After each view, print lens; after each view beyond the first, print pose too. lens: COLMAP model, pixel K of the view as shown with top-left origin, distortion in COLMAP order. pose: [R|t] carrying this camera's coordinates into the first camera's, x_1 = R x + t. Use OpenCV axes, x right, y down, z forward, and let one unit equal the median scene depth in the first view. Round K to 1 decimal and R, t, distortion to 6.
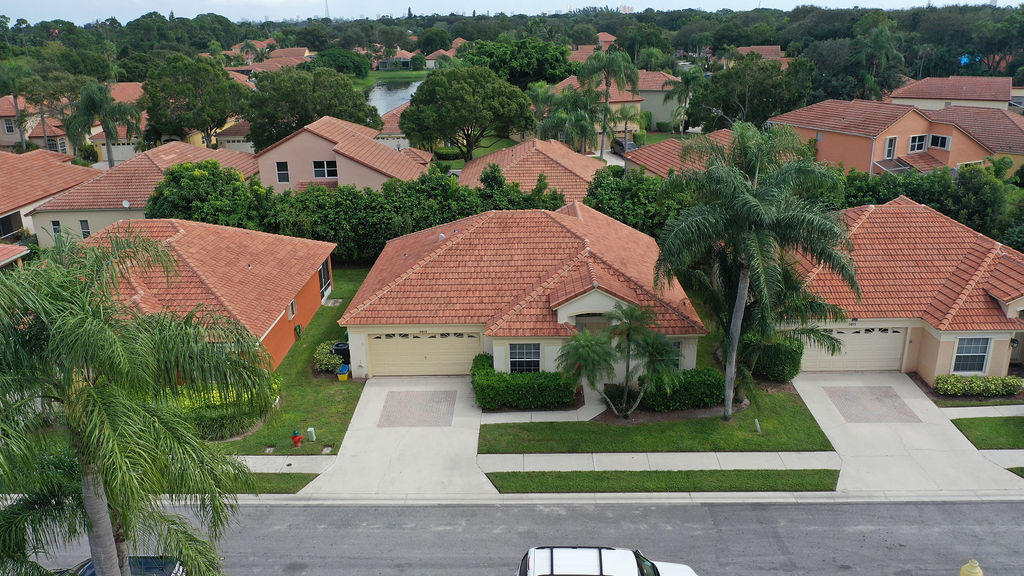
lens RADIAL K [[800.7, 0, 512.0], [0, 800.7, 288.0], [0, 0, 1]] dist [-0.018867, -0.006147]
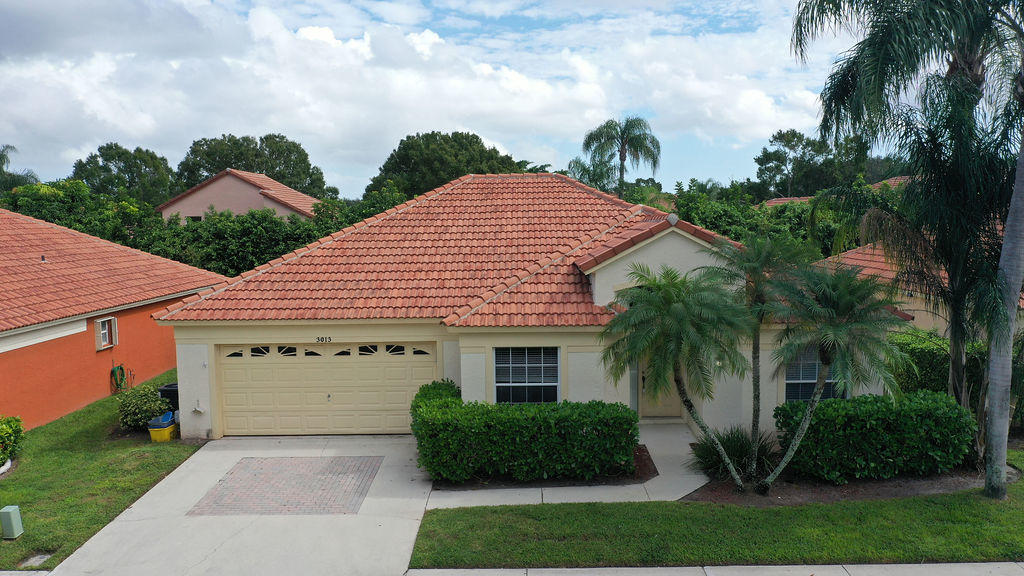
lens RADIAL K [[800.7, 0, 512.0], [0, 800.7, 288.0], [0, 0, 1]] dist [-0.018867, -0.006147]
pose [[0.999936, 0.007119, 0.008820, 0.002749], [-0.004801, 0.970921, -0.239354, 0.146494], [-0.010268, 0.239296, 0.970892, 0.514579]]
